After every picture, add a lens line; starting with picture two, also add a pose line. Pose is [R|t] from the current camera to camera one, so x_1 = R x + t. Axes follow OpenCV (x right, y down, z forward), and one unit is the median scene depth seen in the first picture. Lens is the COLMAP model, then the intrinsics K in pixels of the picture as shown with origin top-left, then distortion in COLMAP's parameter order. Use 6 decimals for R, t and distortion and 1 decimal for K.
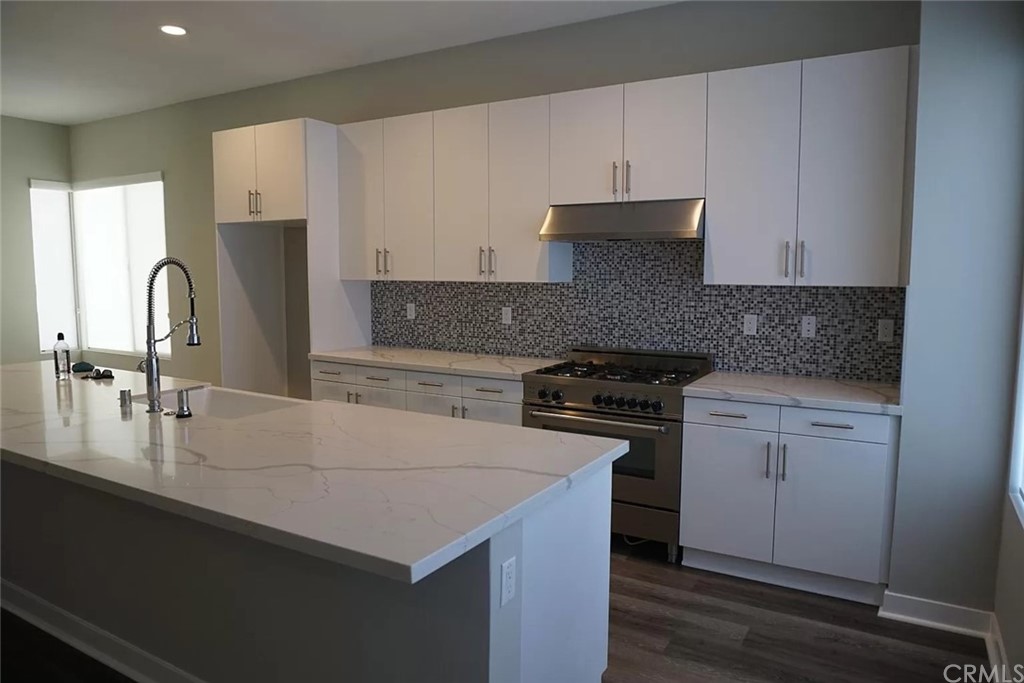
lens RADIAL K [[688.4, 0, 512.0], [0, 688.4, 341.5], [0, 0, 1]] dist [-0.029022, 0.000582]
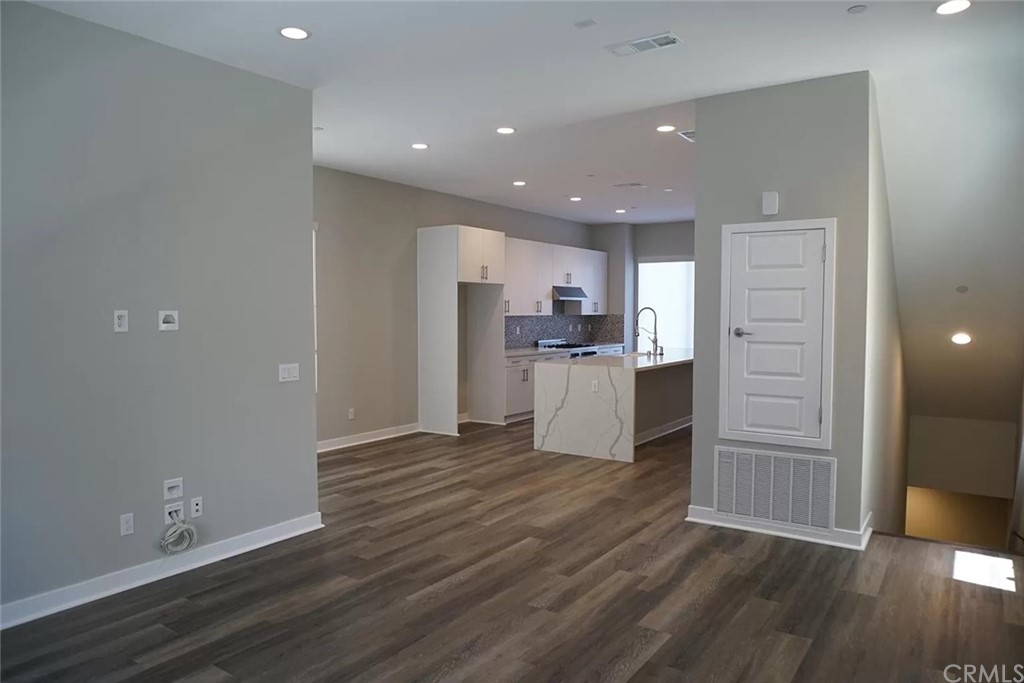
lens RADIAL K [[688.4, 0, 512.0], [0, 688.4, 341.5], [0, 0, 1]] dist [-0.029022, 0.000582]
pose [[0.063181, -0.048344, 0.996831, -2.512589], [0.097374, 0.994359, 0.042052, -0.110062], [-0.993240, 0.094408, 0.067532, 0.971289]]
